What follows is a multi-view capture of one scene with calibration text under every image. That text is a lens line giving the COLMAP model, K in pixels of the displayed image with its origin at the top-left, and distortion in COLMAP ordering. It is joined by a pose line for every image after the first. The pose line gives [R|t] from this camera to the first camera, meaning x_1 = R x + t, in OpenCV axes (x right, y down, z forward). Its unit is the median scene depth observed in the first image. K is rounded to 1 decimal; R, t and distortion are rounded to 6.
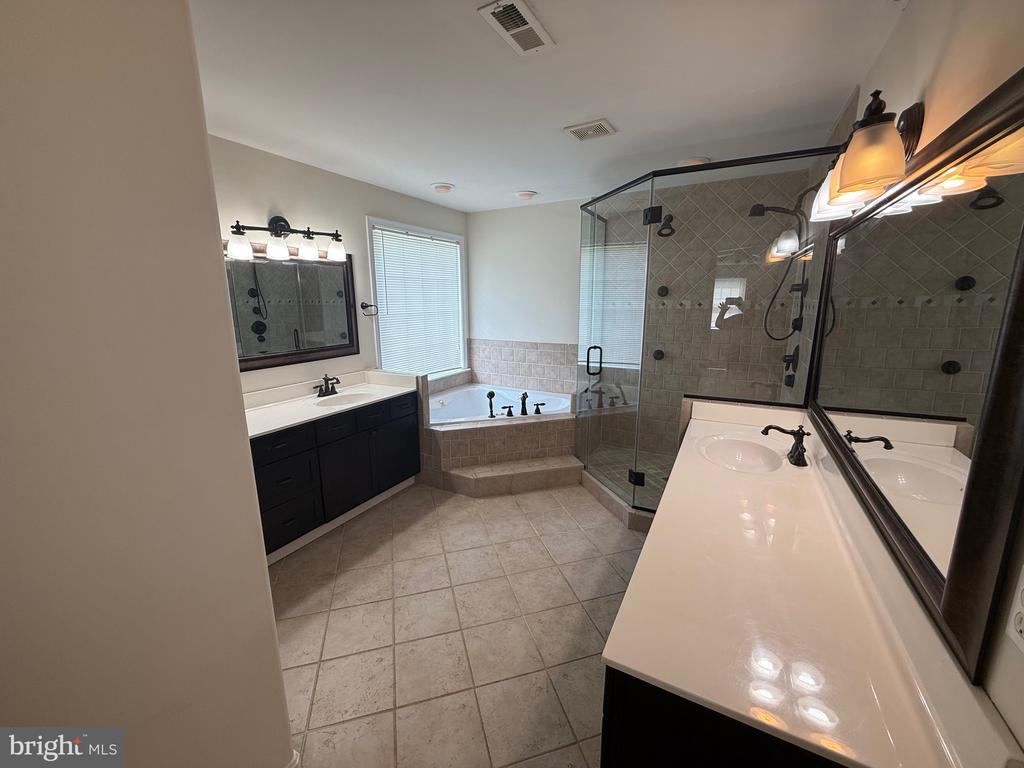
lens RADIAL K [[410.6, 0, 512.0], [0, 410.6, 384.0], [0, 0, 1]] dist [0.001772, 0.000169]
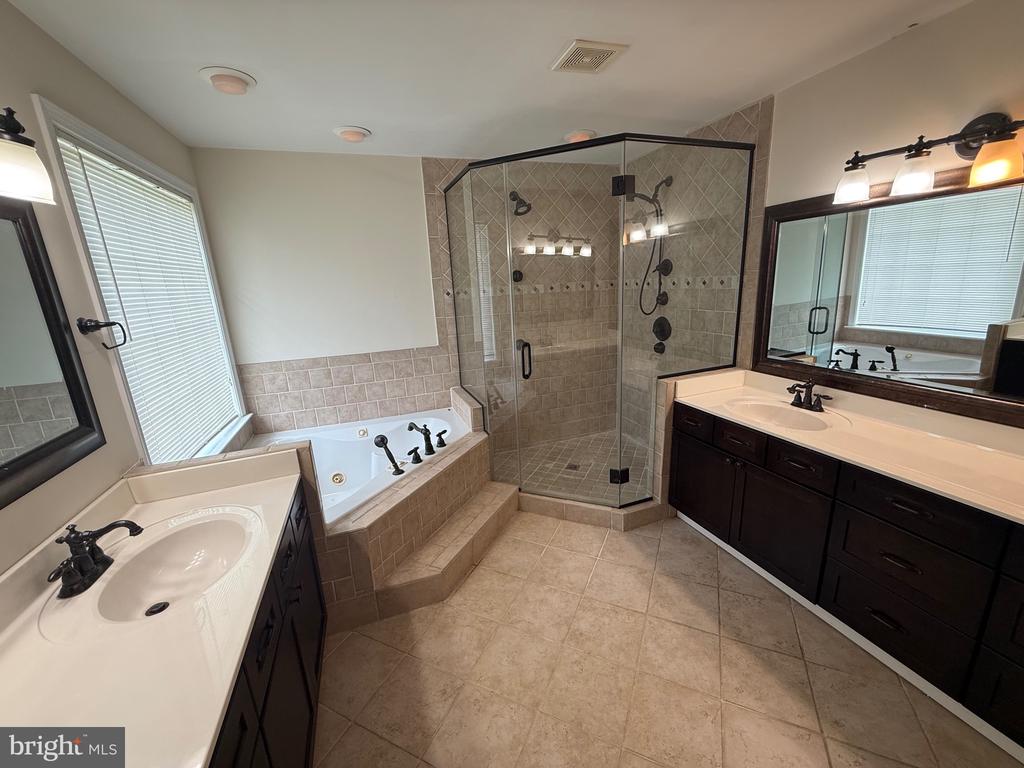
lens RADIAL K [[410.6, 0, 512.0], [0, 410.6, 384.0], [0, 0, 1]] dist [0.001772, 0.000169]
pose [[0.665735, -0.210040, 0.716017, -0.399457], [0.197278, 0.974966, 0.102577, -0.097033], [-0.719638, 0.072965, 0.690505, 0.439091]]
